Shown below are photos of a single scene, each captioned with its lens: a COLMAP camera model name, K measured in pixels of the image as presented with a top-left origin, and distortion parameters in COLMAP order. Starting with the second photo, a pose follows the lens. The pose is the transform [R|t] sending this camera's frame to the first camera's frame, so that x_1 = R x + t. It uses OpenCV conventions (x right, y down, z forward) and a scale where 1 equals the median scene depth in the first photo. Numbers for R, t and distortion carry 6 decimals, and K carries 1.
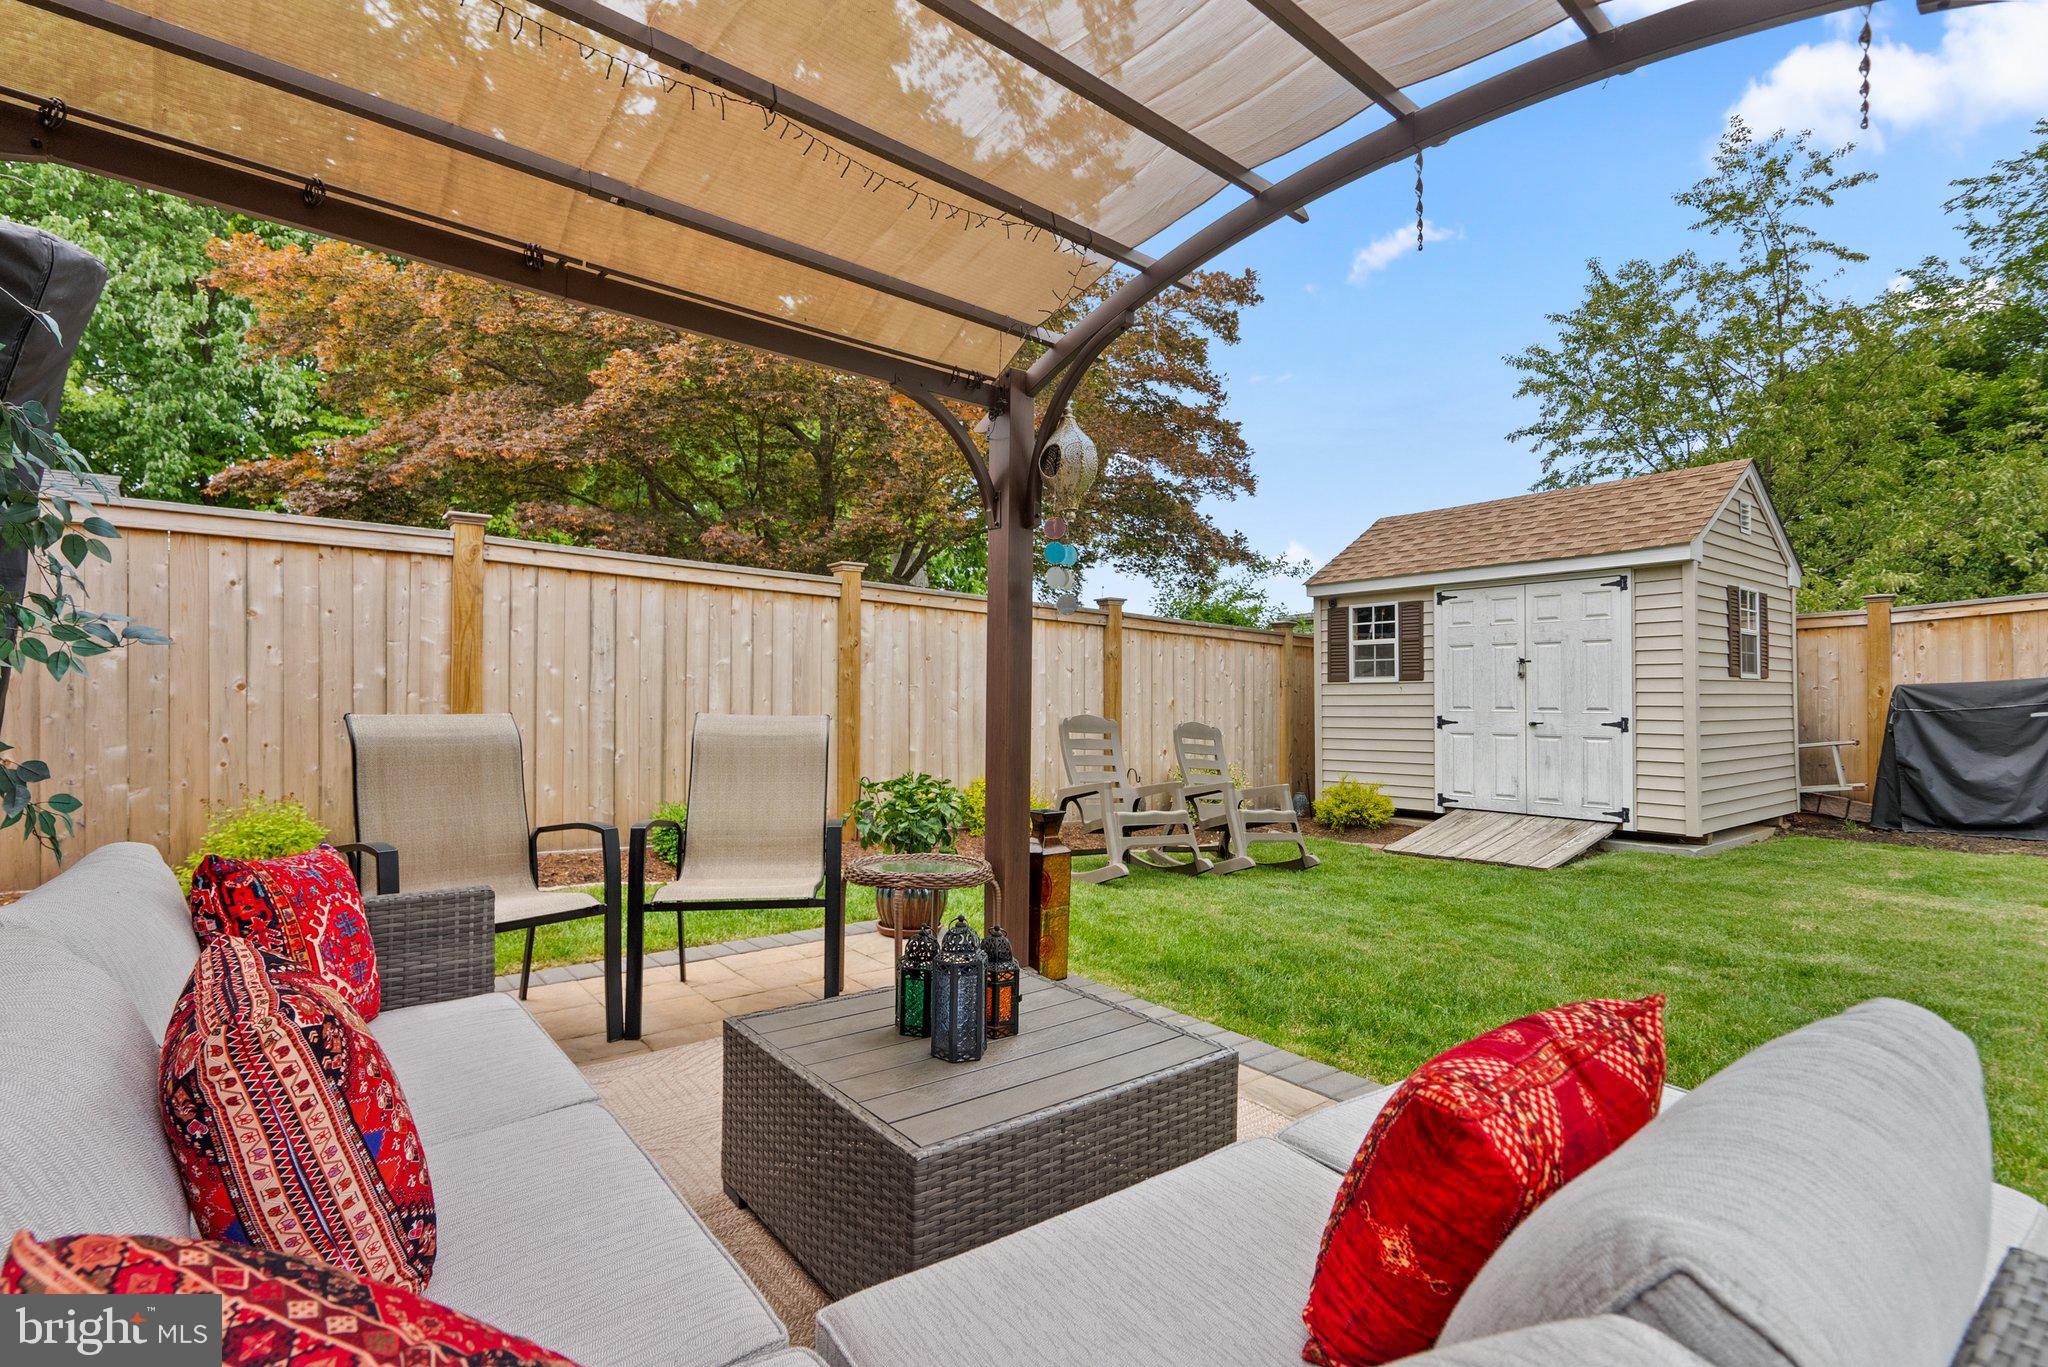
lens RADIAL K [[942.7, 0, 1028.6], [0, 942.7, 686.5], [0, 0, 1]] dist [-0.000446, 0.000111]
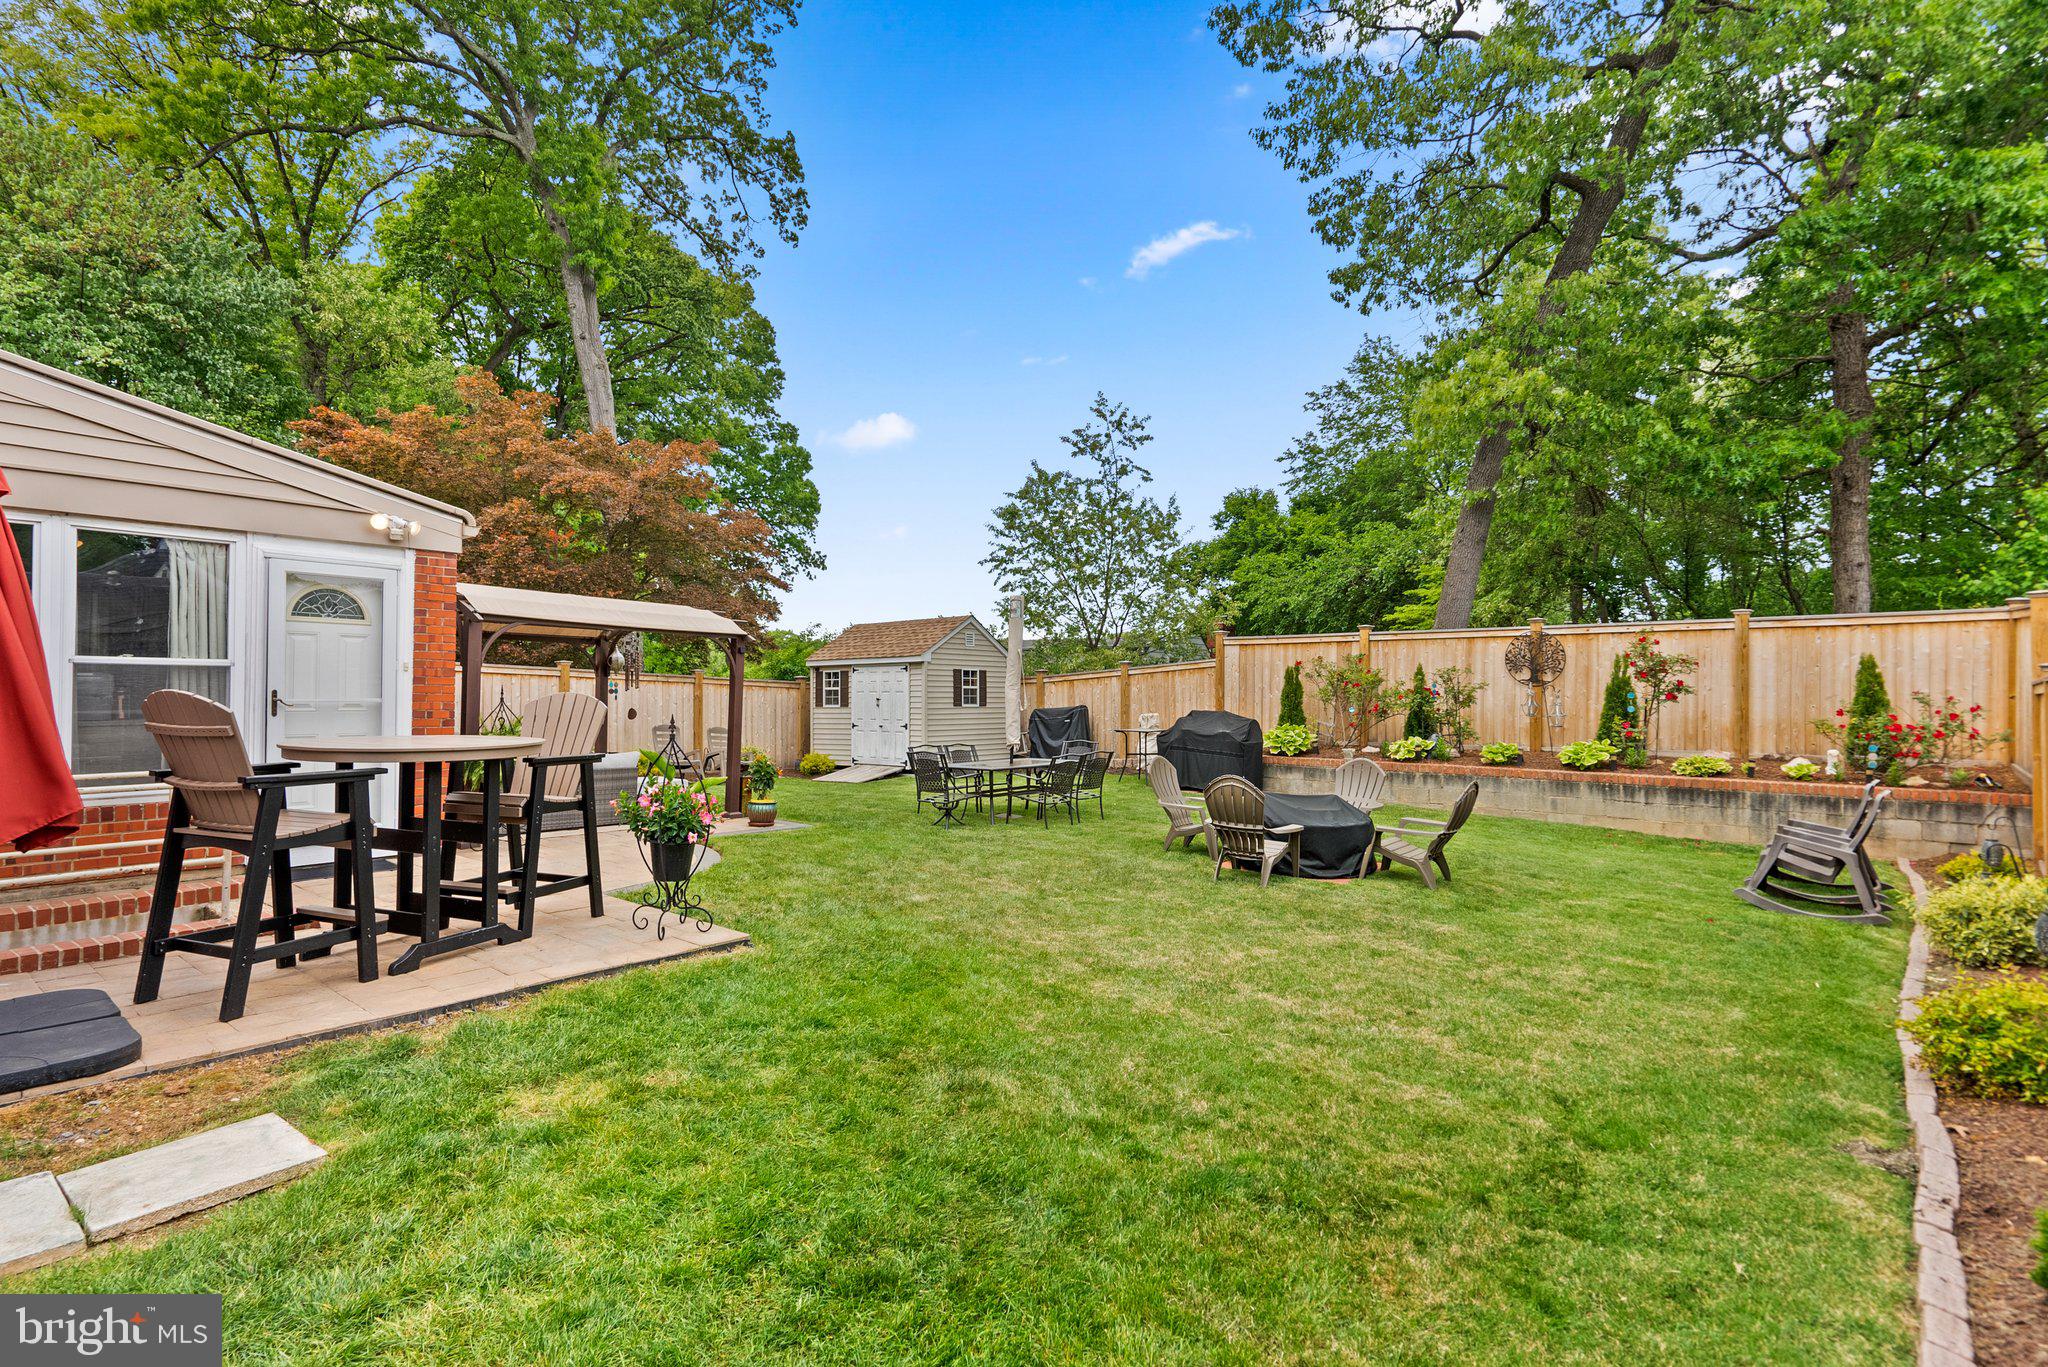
lens RADIAL K [[942.7, 0, 1025.0], [0, 942.7, 705.7], [0, 0, 1]] dist [-0.000446, 0.000111]
pose [[0.971738, -0.003172, 0.236039, 0.283362], [-0.000476, 0.999881, 0.015397, -0.041020], [-0.236060, -0.015074, 0.971622, -1.181413]]
